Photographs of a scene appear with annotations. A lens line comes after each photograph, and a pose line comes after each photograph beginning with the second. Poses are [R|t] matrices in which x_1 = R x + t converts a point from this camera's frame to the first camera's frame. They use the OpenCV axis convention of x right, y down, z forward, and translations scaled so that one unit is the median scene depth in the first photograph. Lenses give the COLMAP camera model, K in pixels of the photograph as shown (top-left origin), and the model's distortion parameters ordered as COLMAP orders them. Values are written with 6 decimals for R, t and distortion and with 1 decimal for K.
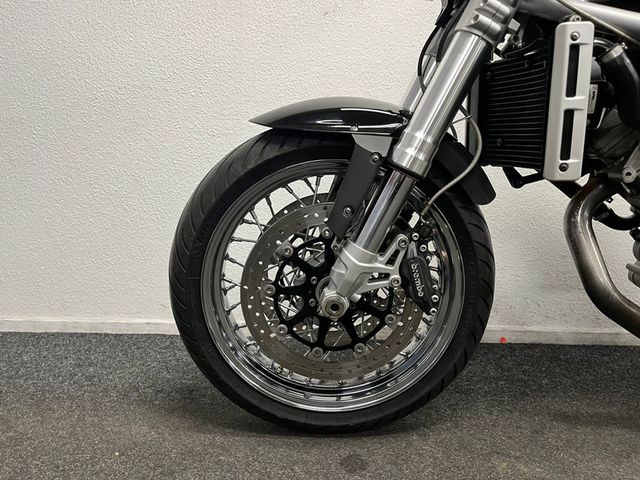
lens RADIAL K [[486.6, 0, 320.0], [0, 486.6, 240.0], [0, 0, 1]] dist [0.077265, -0.106470]
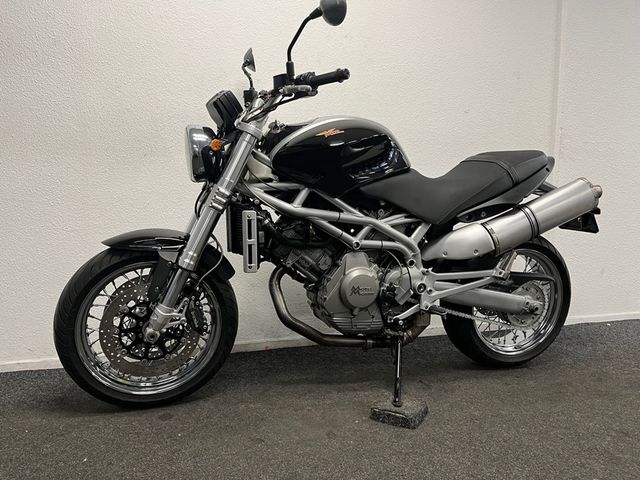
lens RADIAL K [[486.6, 0, 320.0], [0, 486.6, 240.0], [0, 0, 1]] dist [0.077265, -0.106470]
pose [[0.946163, -0.034662, 0.321830, 0.042608], [0.053640, 0.997293, -0.050285, -0.110377], [-0.319216, 0.064841, 0.945461, -1.063602]]
